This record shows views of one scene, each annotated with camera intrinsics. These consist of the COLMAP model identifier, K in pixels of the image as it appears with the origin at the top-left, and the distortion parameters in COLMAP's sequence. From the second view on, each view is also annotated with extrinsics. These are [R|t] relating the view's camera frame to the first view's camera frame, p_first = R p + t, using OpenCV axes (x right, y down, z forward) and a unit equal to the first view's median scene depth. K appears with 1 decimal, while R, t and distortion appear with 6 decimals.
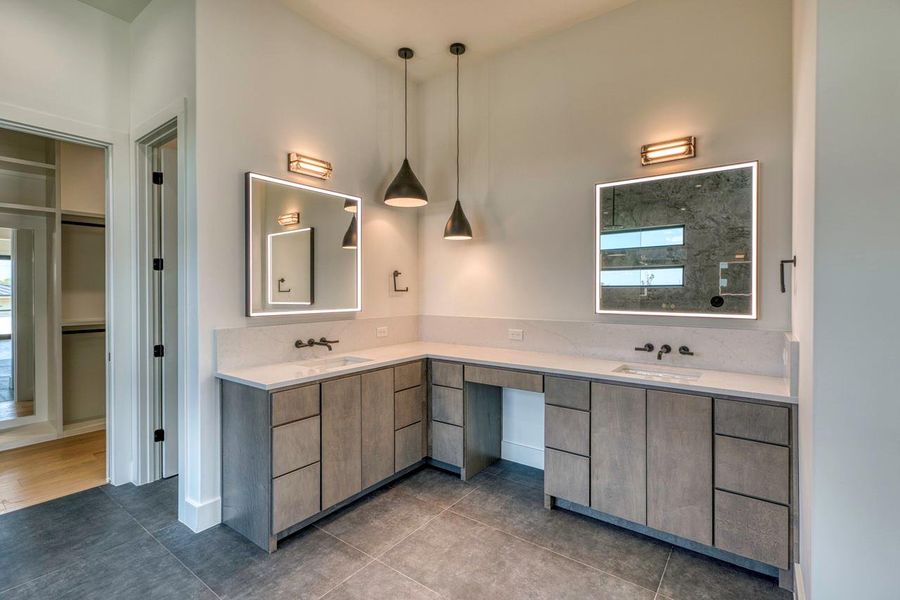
lens RADIAL K [[420.1, 0, 448.1], [0, 420.1, 294.4], [0, 0, 1]] dist [0.003470, 0.002189]
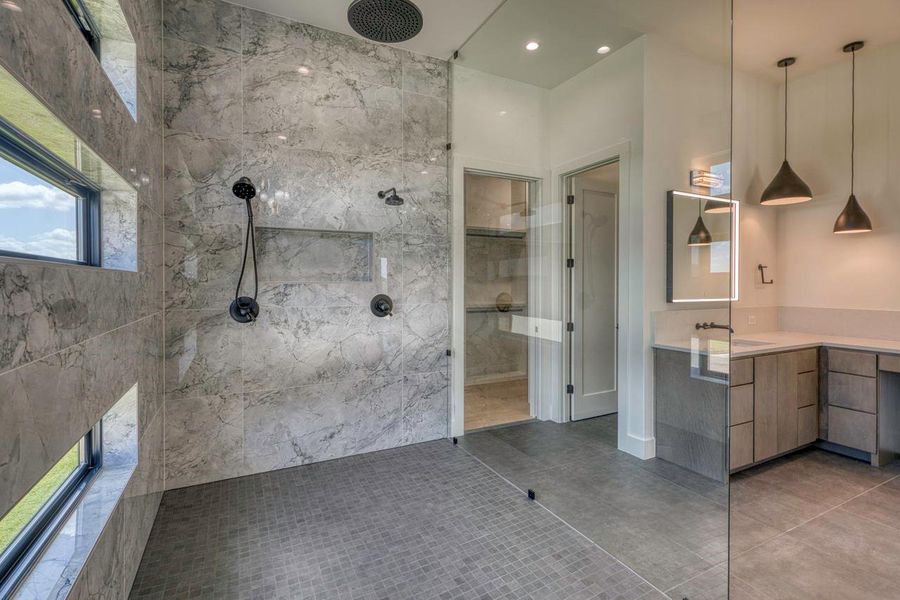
lens RADIAL K [[420.1, 0, 450.5], [0, 420.1, 286.6], [0, 0, 1]] dist [0.003470, 0.002189]
pose [[0.897730, 0.007469, -0.440482, -0.439099], [-0.007781, 0.999969, 0.001099, 0.007056], [0.440477, 0.002440, 0.897761, -0.390733]]
